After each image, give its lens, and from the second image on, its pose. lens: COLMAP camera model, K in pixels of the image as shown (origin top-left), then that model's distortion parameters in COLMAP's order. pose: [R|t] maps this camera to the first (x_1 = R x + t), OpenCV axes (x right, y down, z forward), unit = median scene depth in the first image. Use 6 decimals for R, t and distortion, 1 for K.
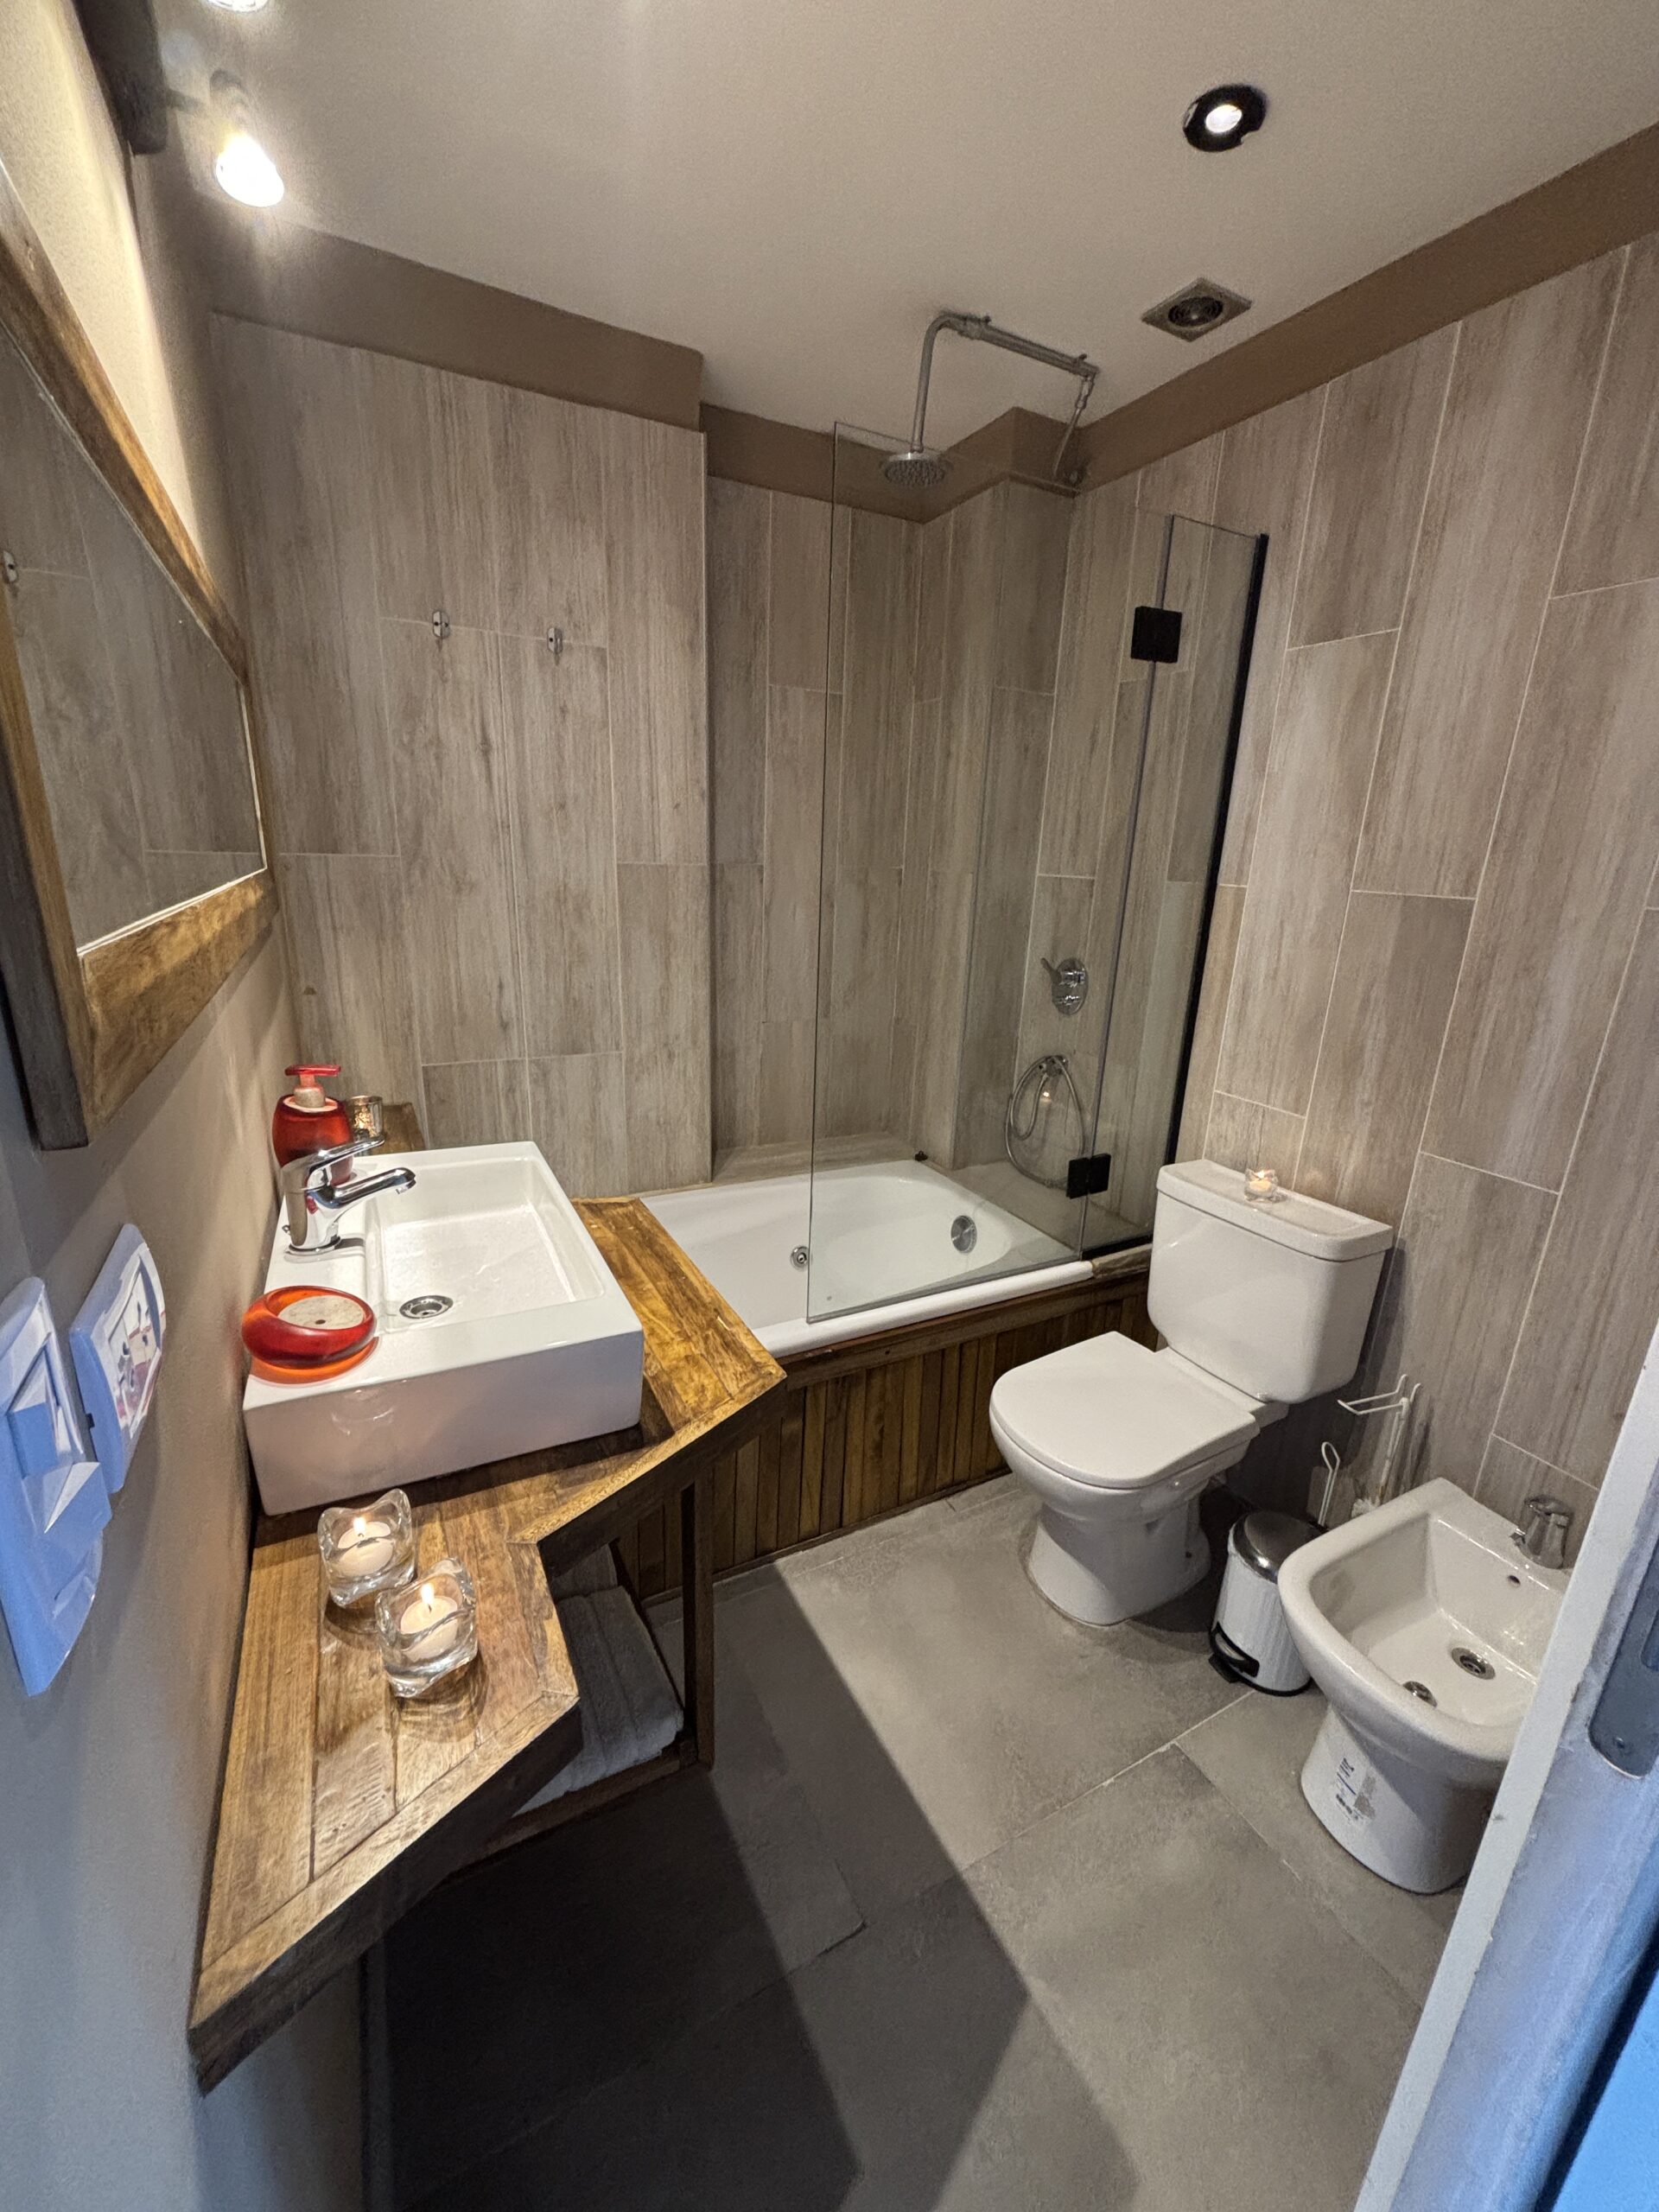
lens RADIAL K [[891.4, 0, 833.5], [0, 891.4, 1106.0], [0, 0, 1]] dist [-0.000414, -0.000263]
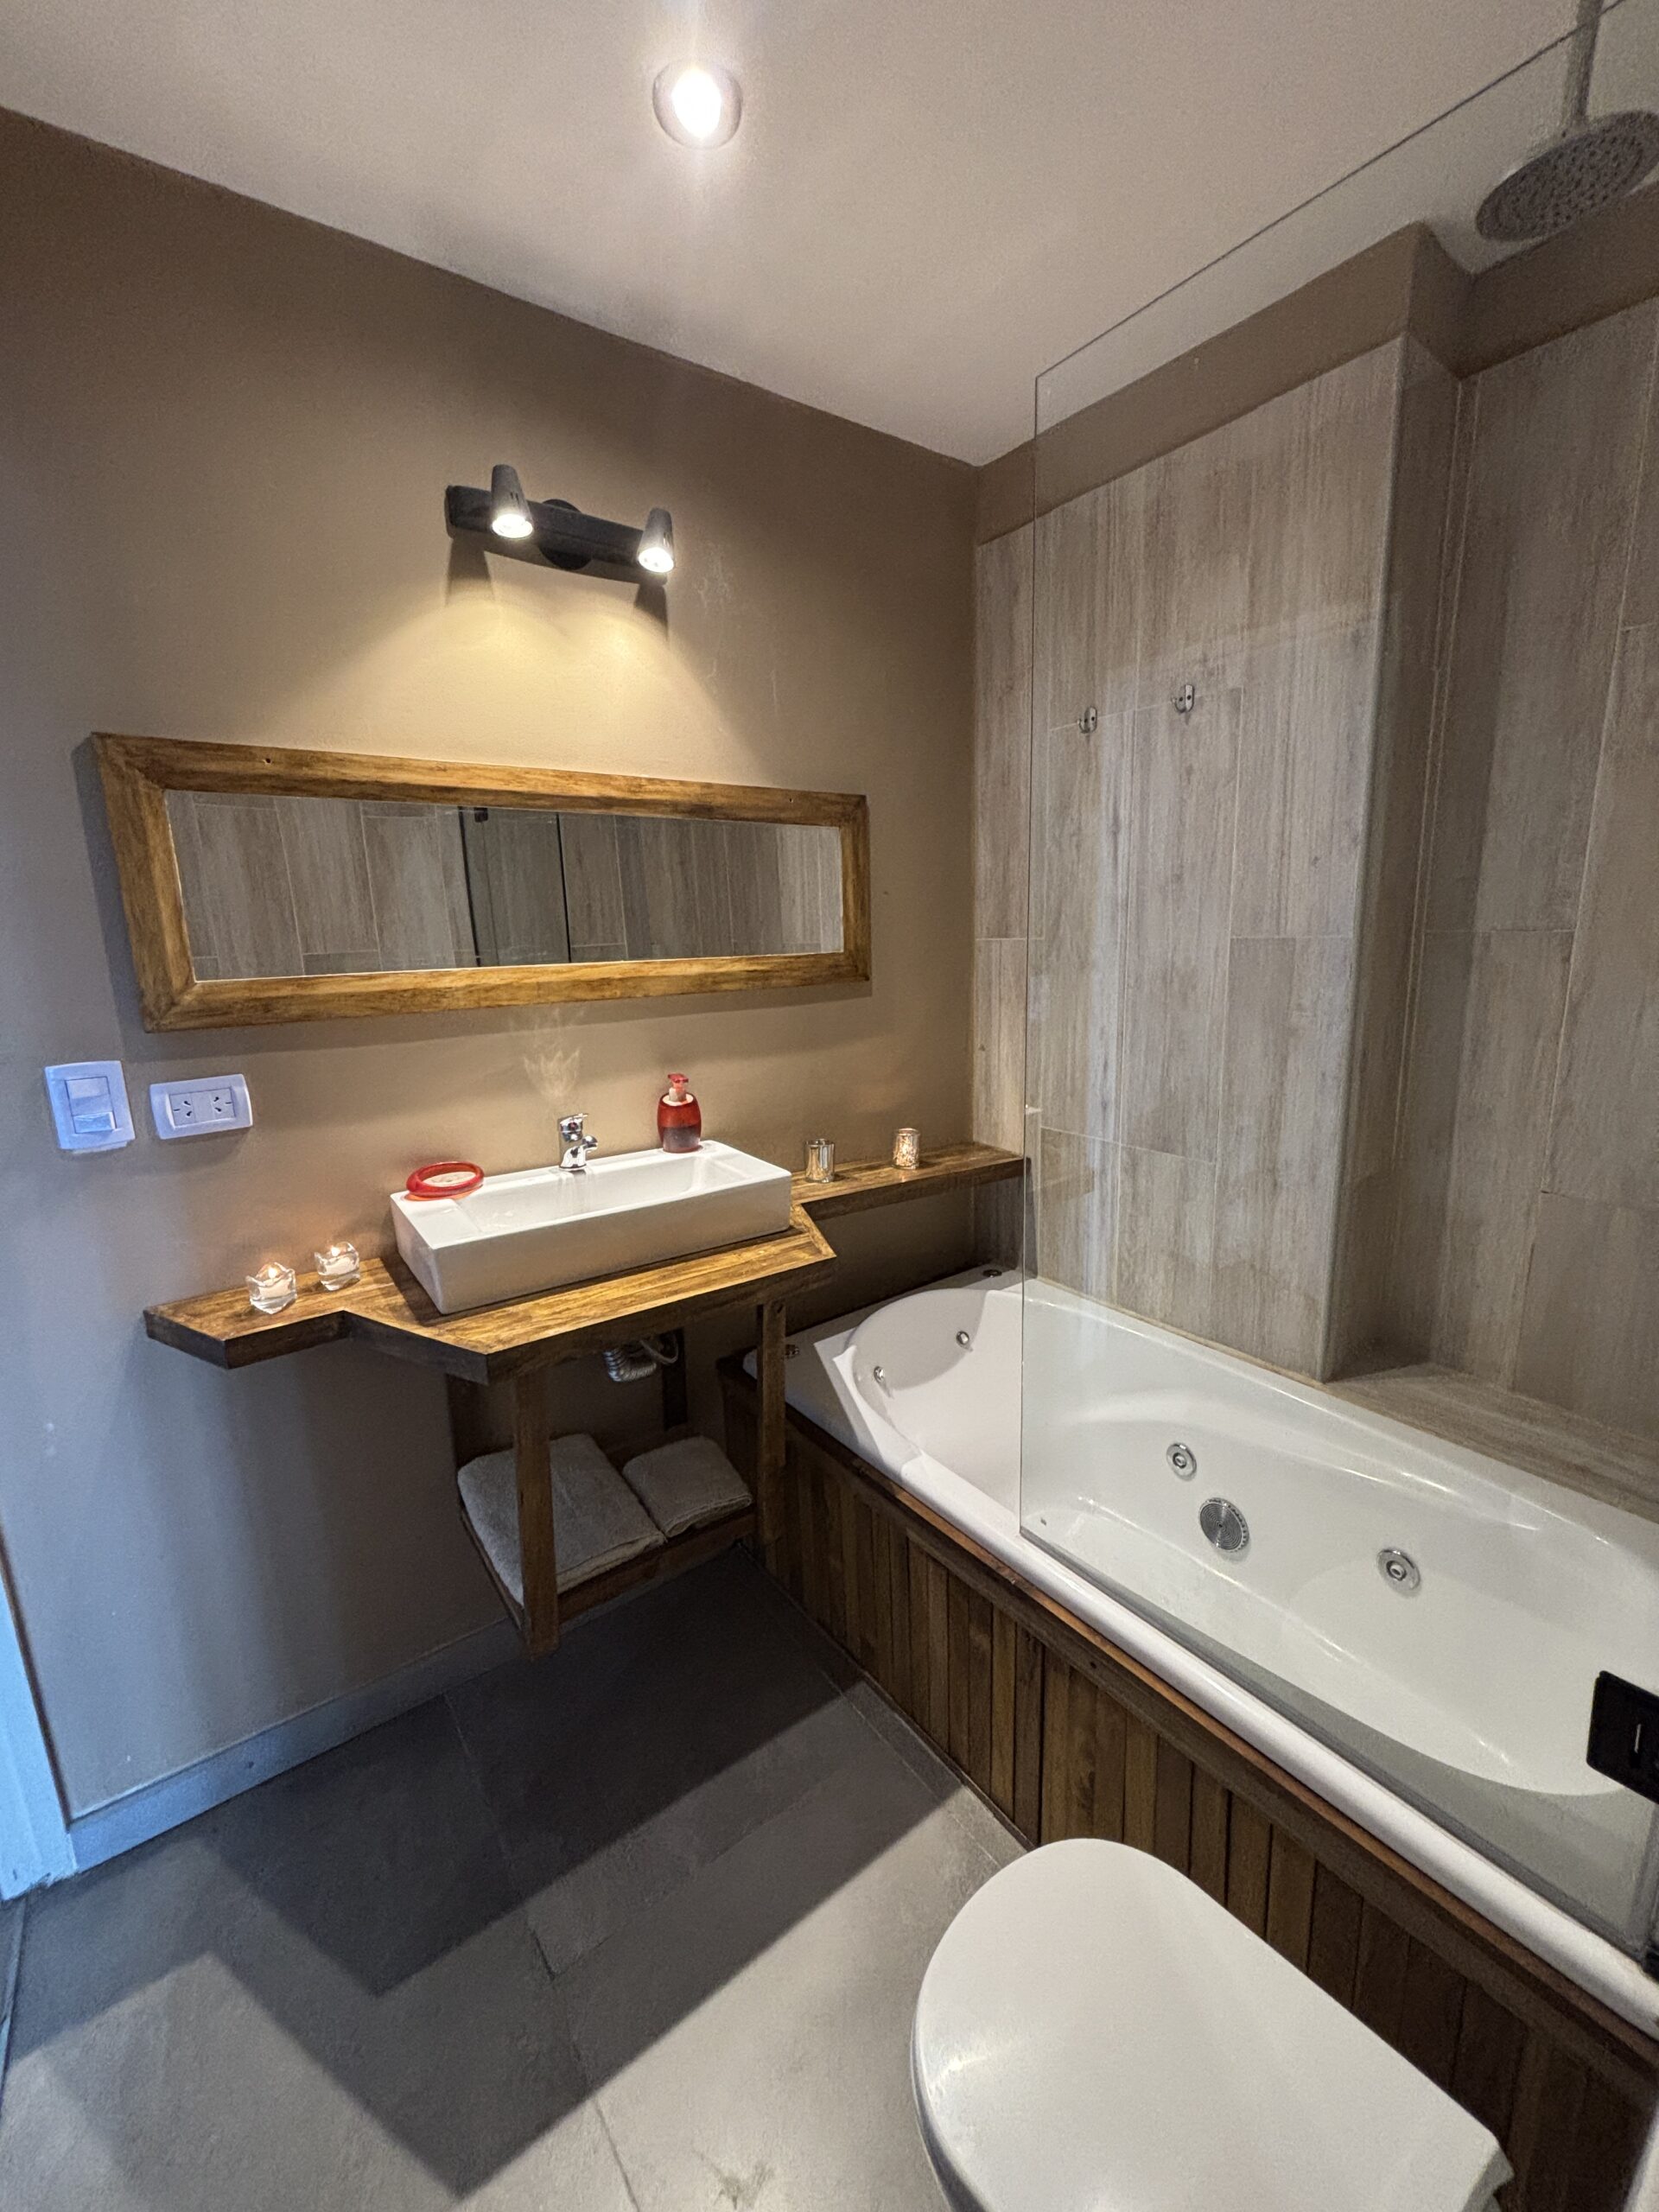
lens RADIAL K [[891.4, 0, 835.4], [0, 891.4, 1107.4], [0, 0, 1]] dist [-0.000414, -0.000263]
pose [[0.145846, 0.159389, -0.976383, 0.570575], [-0.242953, 0.962483, 0.120829, -0.141638], [0.959011, 0.219593, 0.179098, 0.571750]]
